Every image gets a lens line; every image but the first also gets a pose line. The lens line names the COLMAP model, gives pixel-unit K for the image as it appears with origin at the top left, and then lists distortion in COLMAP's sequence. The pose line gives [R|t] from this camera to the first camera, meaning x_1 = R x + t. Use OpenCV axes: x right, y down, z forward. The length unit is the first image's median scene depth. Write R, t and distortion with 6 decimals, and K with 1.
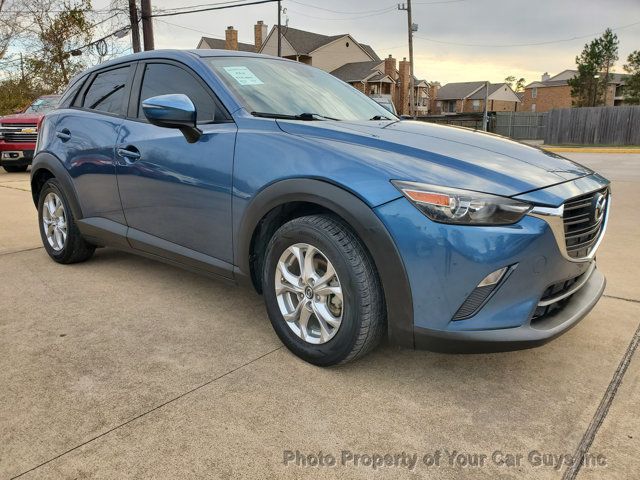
lens RADIAL K [[493.6, 0, 320.0], [0, 493.6, 240.0], [0, 0, 1]] dist [0.041266, 0.004505]
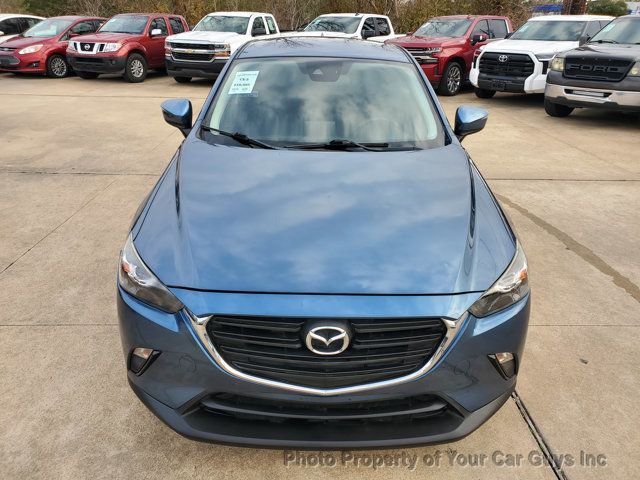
lens RADIAL K [[498.4, 0, 320.0], [0, 498.4, 240.0], [0, 0, 1]] dist [0.028754, 0.004089]
pose [[0.670078, 0.318477, -0.670499, 0.087017], [-0.194422, 0.947049, 0.255535, -0.034511], [0.716377, -0.040869, 0.696515, 0.038140]]
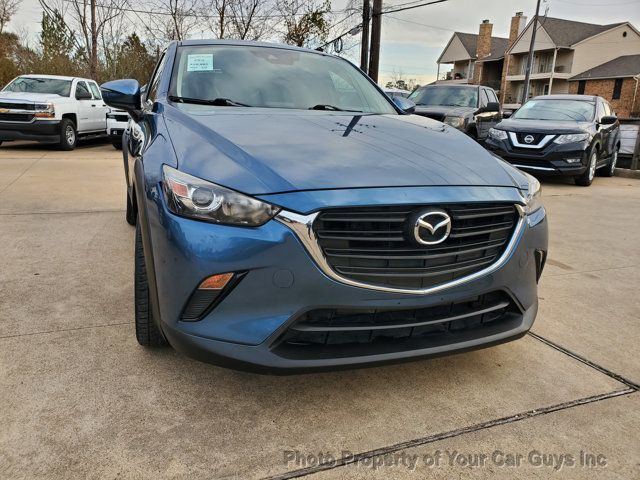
lens RADIAL K [[498.4, 0, 320.0], [0, 498.4, 240.0], [0, 0, 1]] dist [0.028754, 0.004089]
pose [[0.892334, 0.150753, -0.425458, 0.062913], [-0.148616, 0.988148, 0.038431, -0.004289], [0.426209, 0.028937, 0.904162, 0.018359]]
